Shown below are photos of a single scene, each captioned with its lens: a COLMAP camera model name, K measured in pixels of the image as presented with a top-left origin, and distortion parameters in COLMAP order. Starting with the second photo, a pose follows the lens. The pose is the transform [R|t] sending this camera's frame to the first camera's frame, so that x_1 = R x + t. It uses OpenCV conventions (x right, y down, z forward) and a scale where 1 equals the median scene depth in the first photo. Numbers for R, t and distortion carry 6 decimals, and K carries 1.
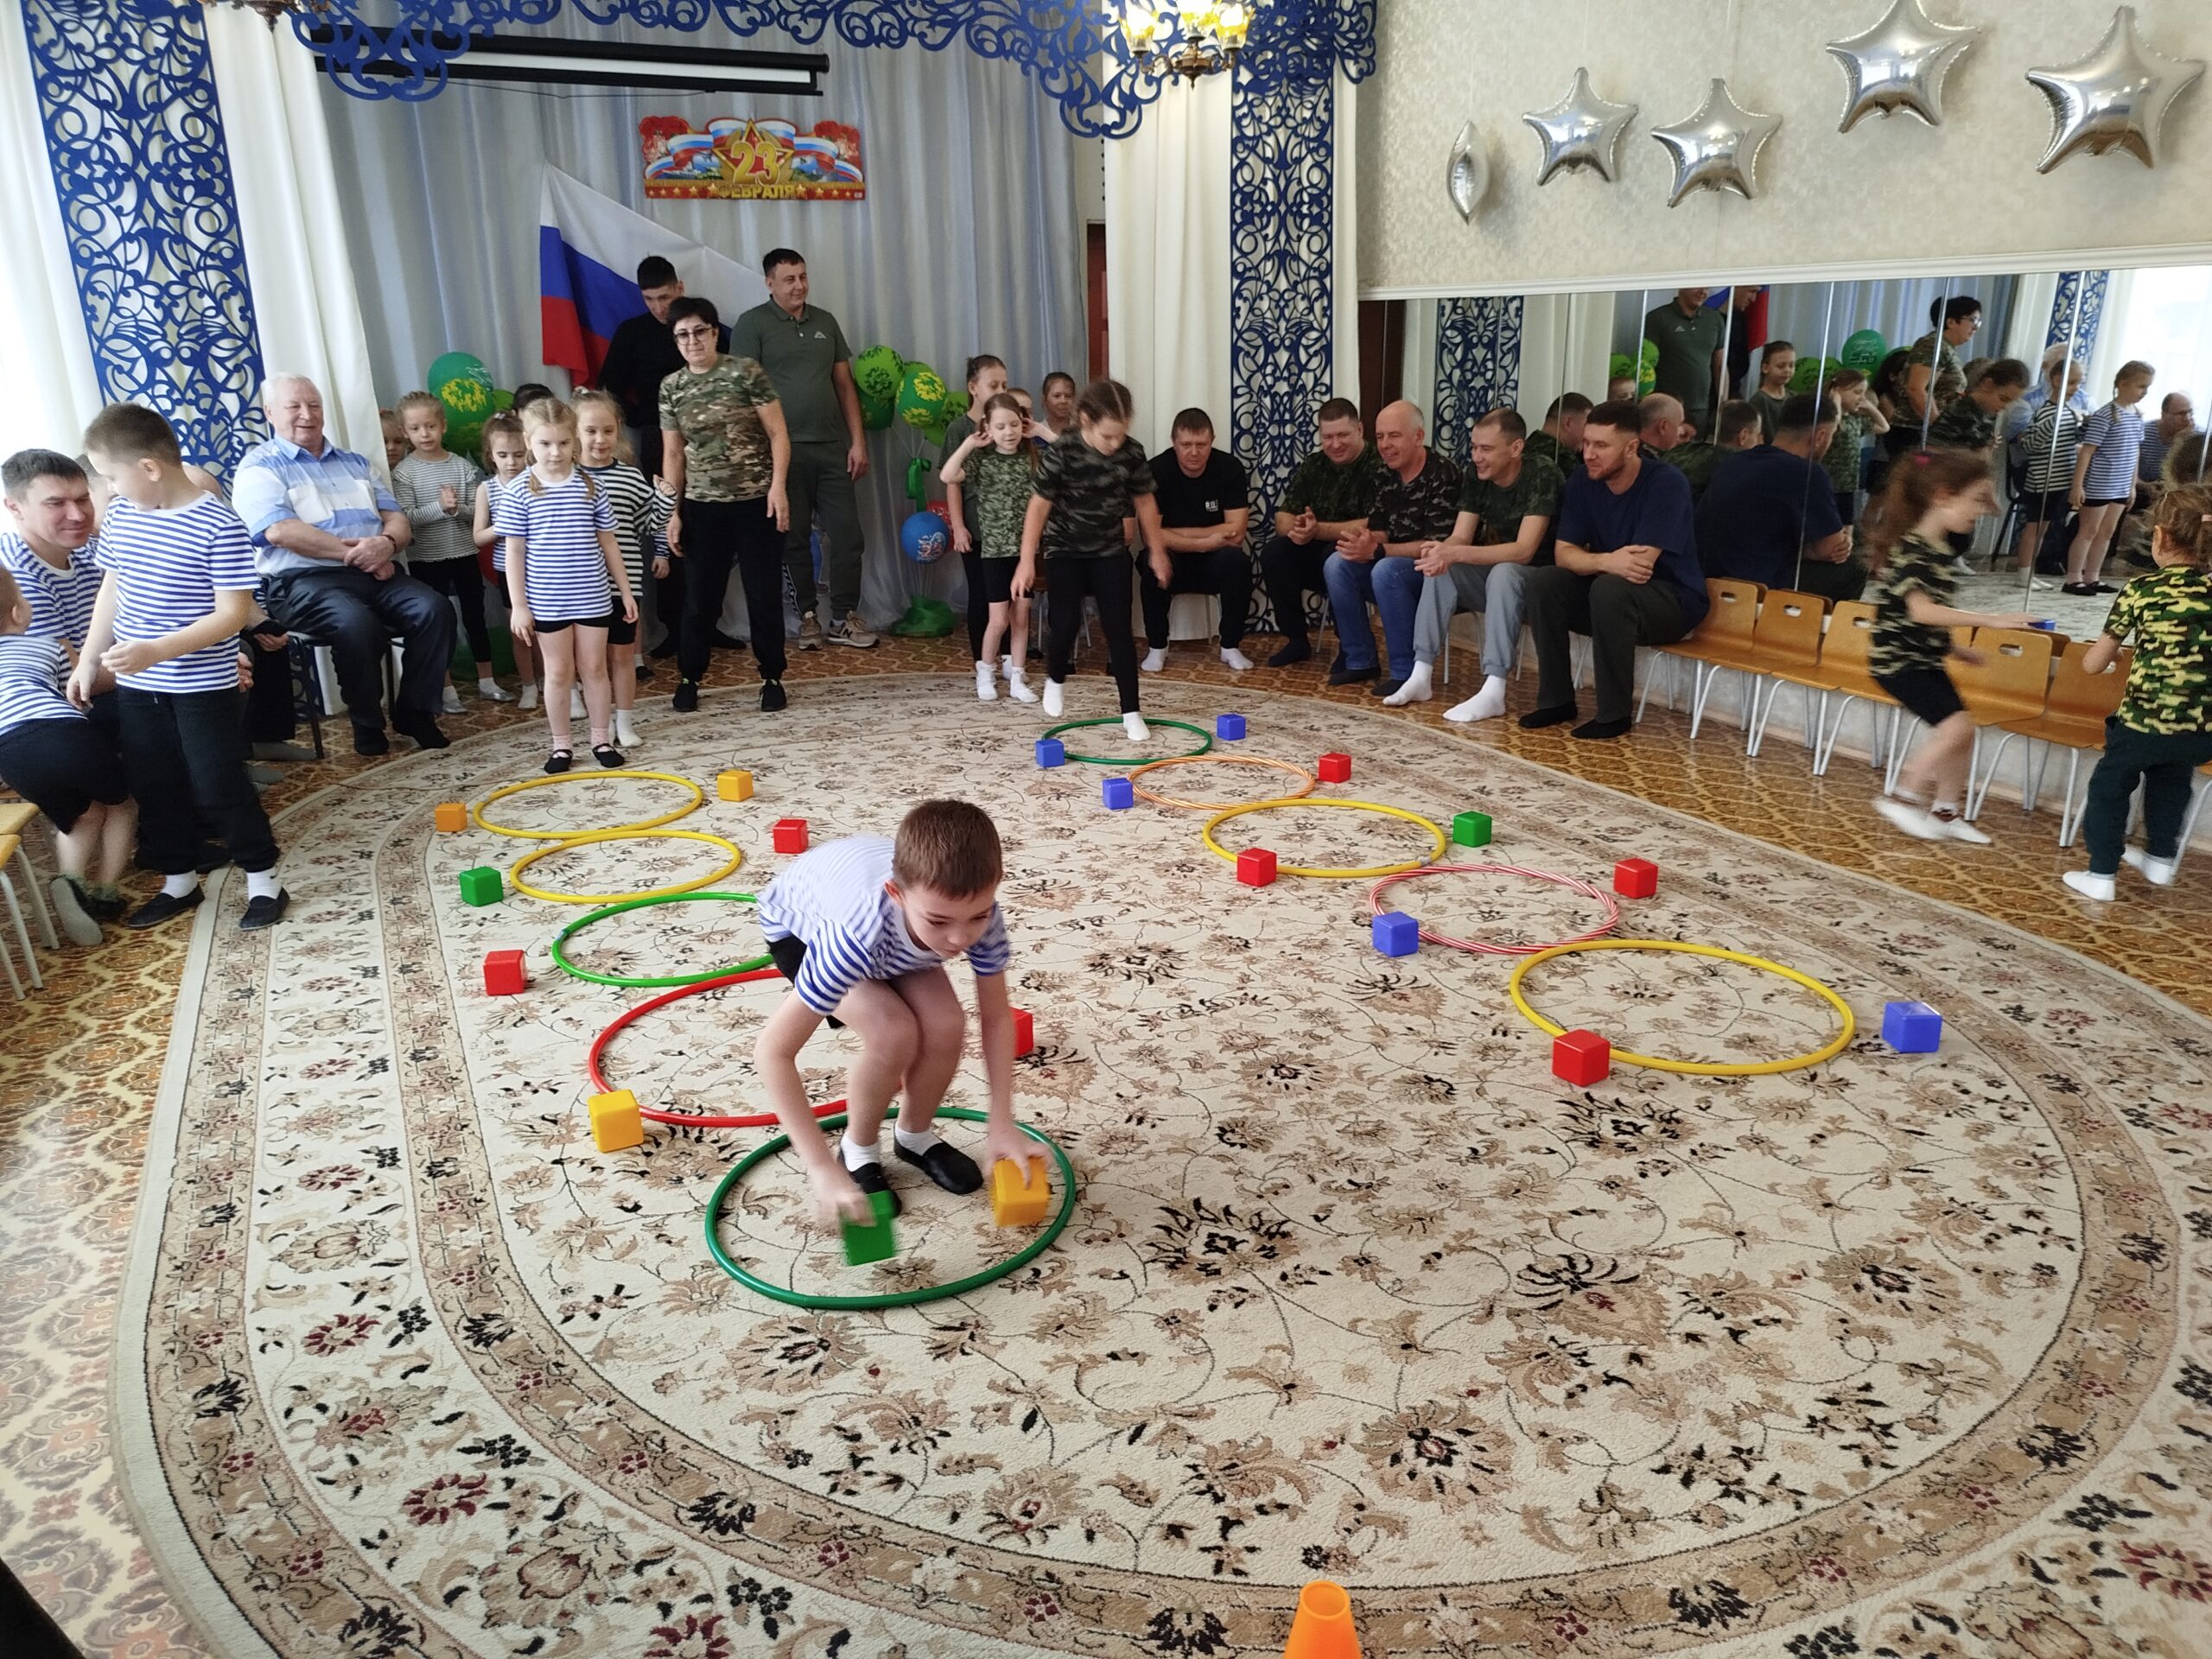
lens RADIAL K [[1567.1, 0, 1103.9], [0, 1567.1, 826.6], [0, 0, 1]] dist [0.008476, 0.003946]
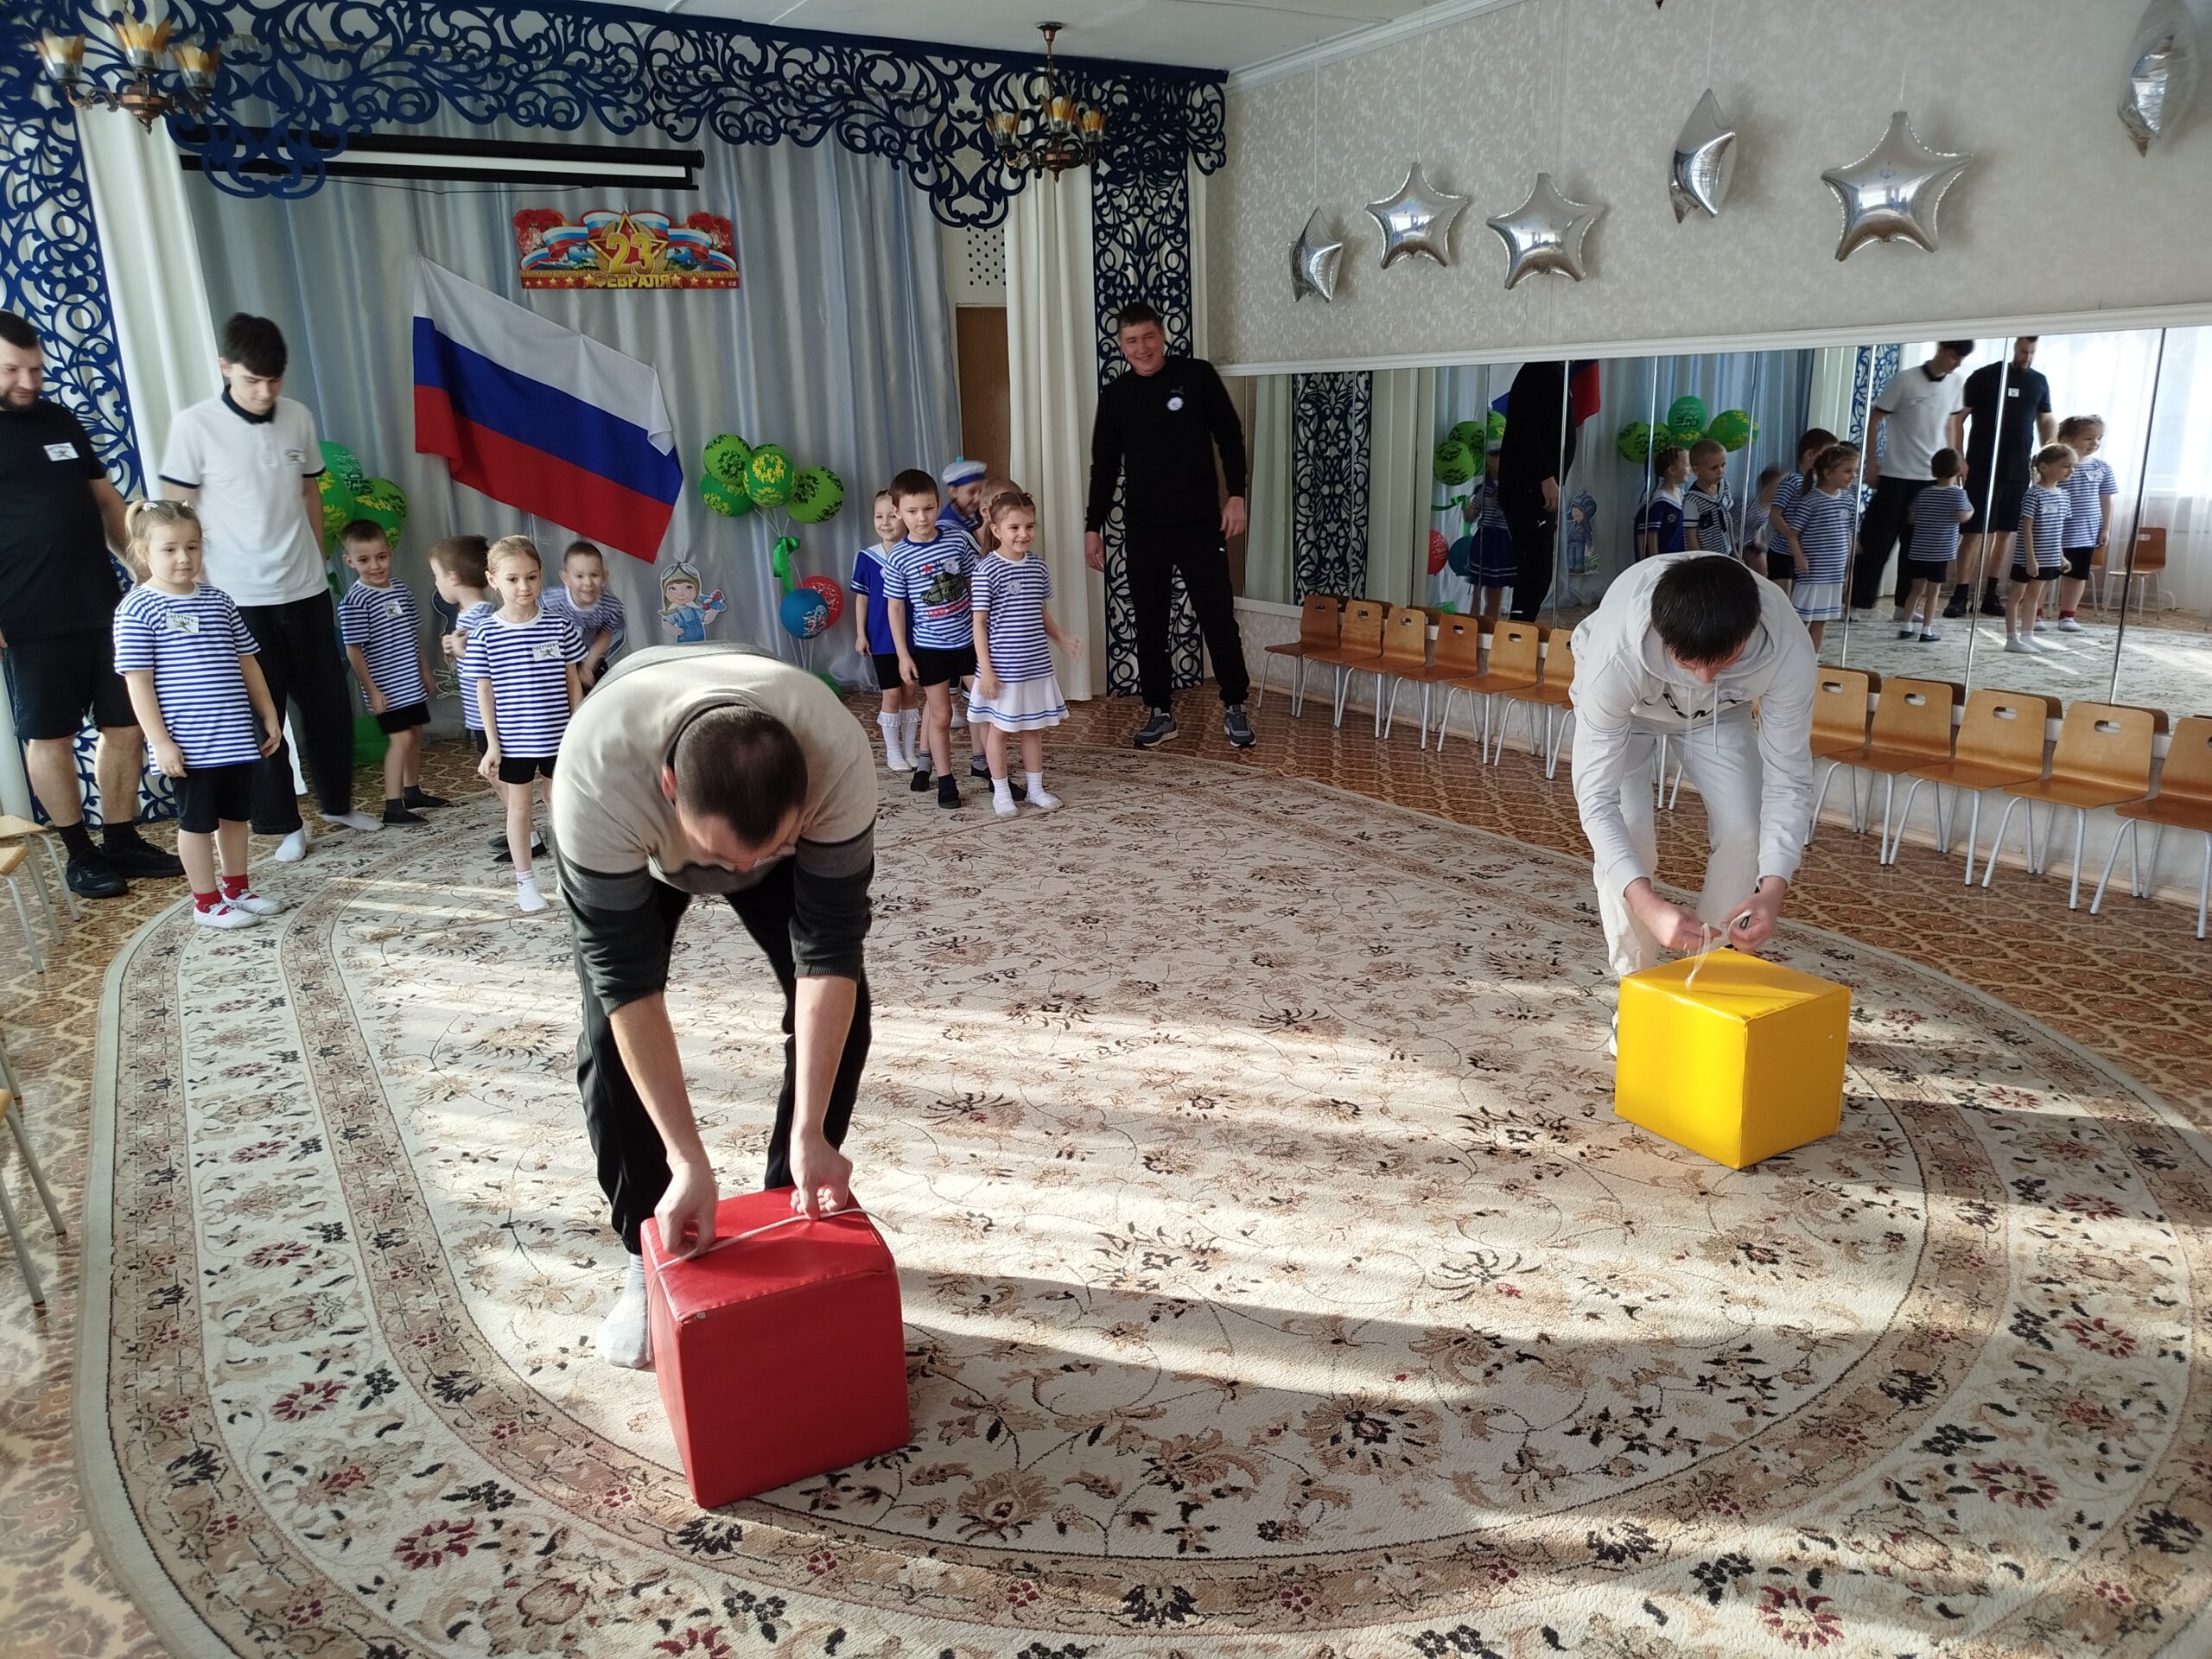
lens RADIAL K [[1568.2, 0, 1106.4], [0, 1568.2, 823.6], [0, 0, 1]] dist [0.004422, 0.012702]
pose [[0.995735, -0.038641, 0.083772, -0.028671], [0.042402, 0.998150, -0.043582, 0.010790], [-0.081933, 0.046949, 0.995531, -0.055183]]
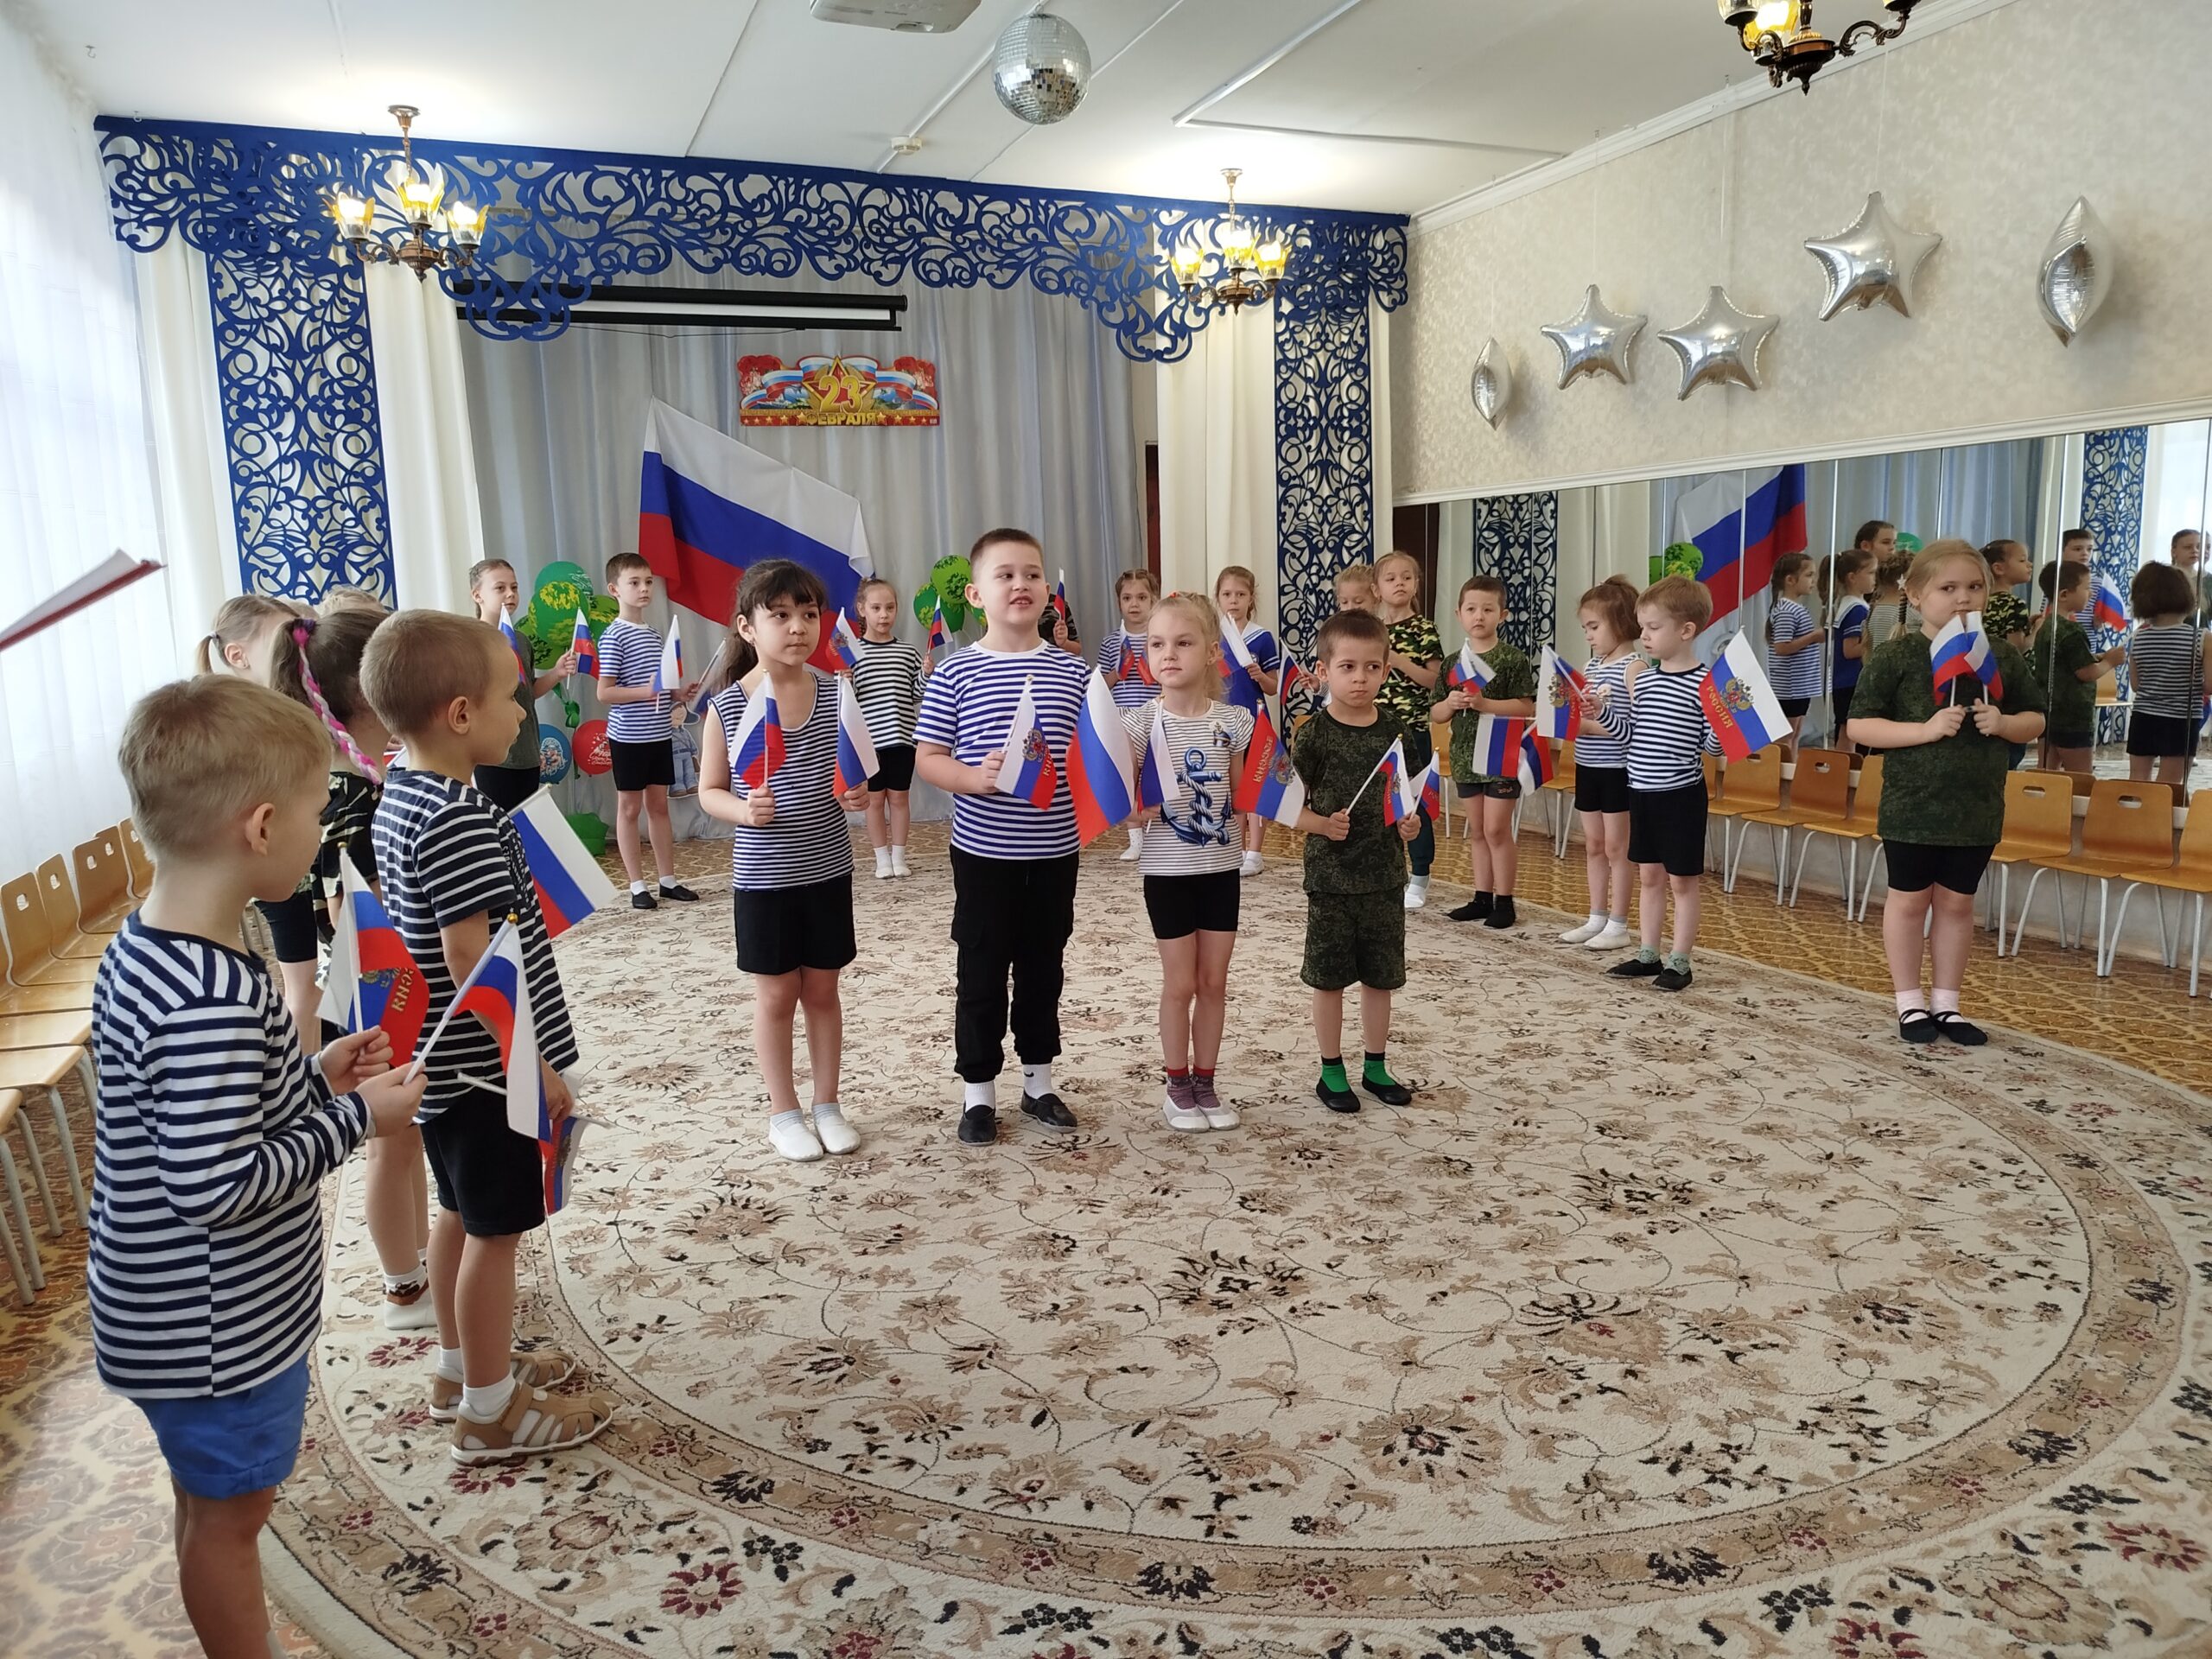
lens RADIAL K [[1571.4, 0, 1106.8], [0, 1571.4, 823.8], [0, 0, 1]] dist [-0.004304, 0.022528]
pose [[0.998623, -0.010703, -0.051348, 0.035727], [0.002564, 0.987752, -0.156013, 0.096601], [0.052389, 0.155667, 0.986419, -0.058630]]
